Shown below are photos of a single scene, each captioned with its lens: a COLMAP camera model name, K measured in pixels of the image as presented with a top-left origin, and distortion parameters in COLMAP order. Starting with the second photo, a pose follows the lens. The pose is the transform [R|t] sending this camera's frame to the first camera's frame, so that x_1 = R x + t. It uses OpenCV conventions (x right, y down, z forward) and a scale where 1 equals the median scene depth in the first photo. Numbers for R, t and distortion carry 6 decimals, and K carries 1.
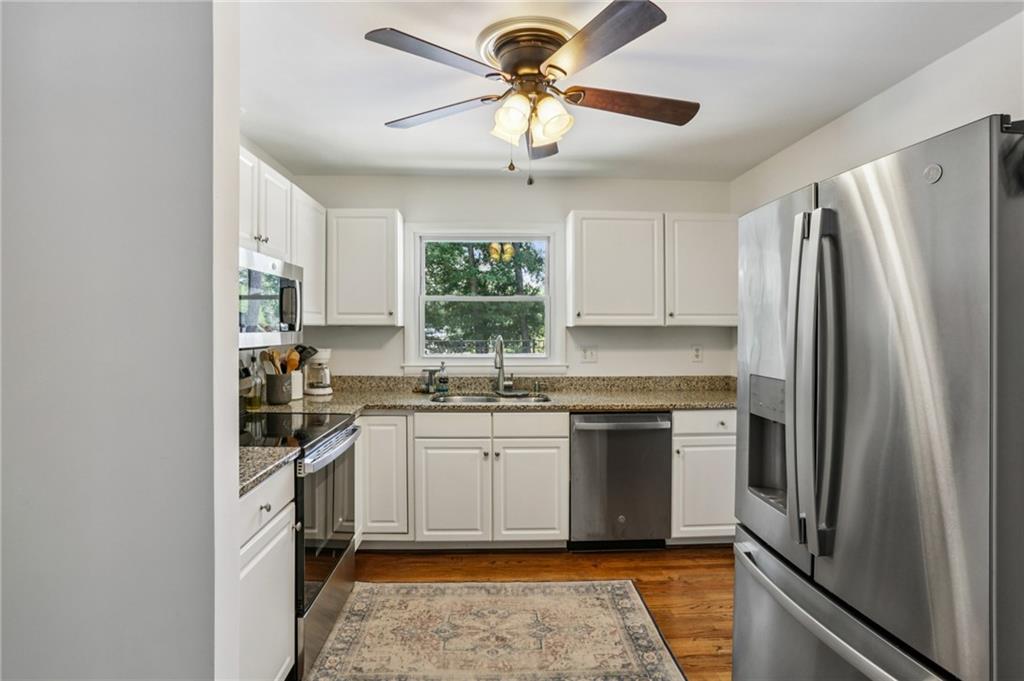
lens RADIAL K [[519.3, 0, 516.7], [0, 519.3, 329.6], [0, 0, 1]] dist [-0.016768, 0.000323]
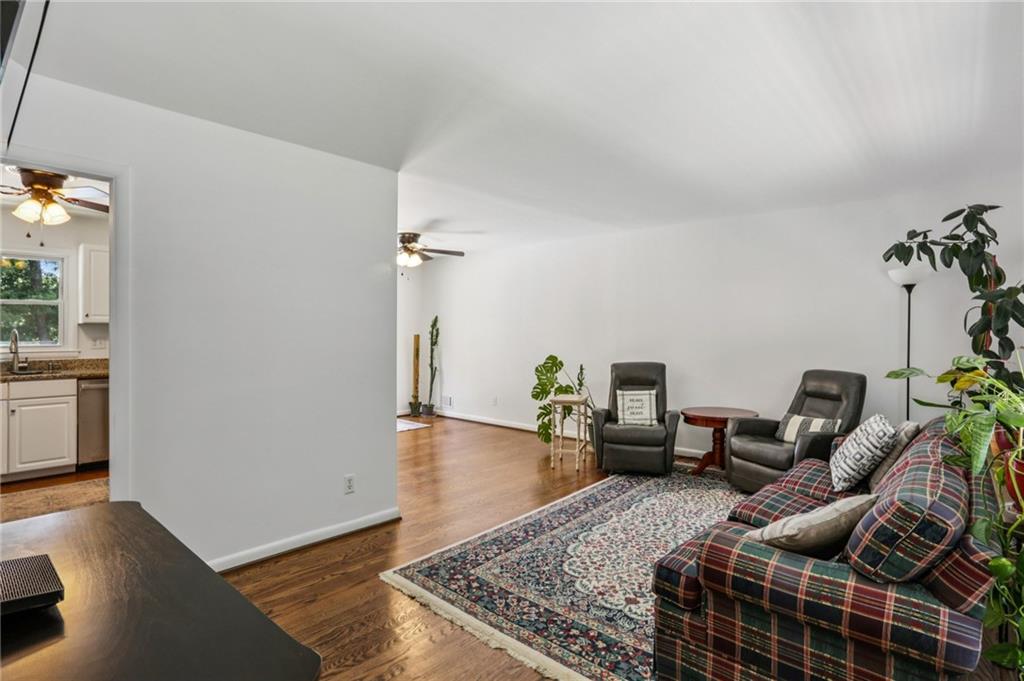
lens RADIAL K [[519.3, 0, 509.4], [0, 519.3, 330.0], [0, 0, 1]] dist [-0.016768, 0.000323]
pose [[0.731137, 0.001745, 0.682228, 0.001294], [0.001332, 0.999991, -0.003985, 0.020359], [-0.682229, 0.003822, 0.731128, -0.883870]]
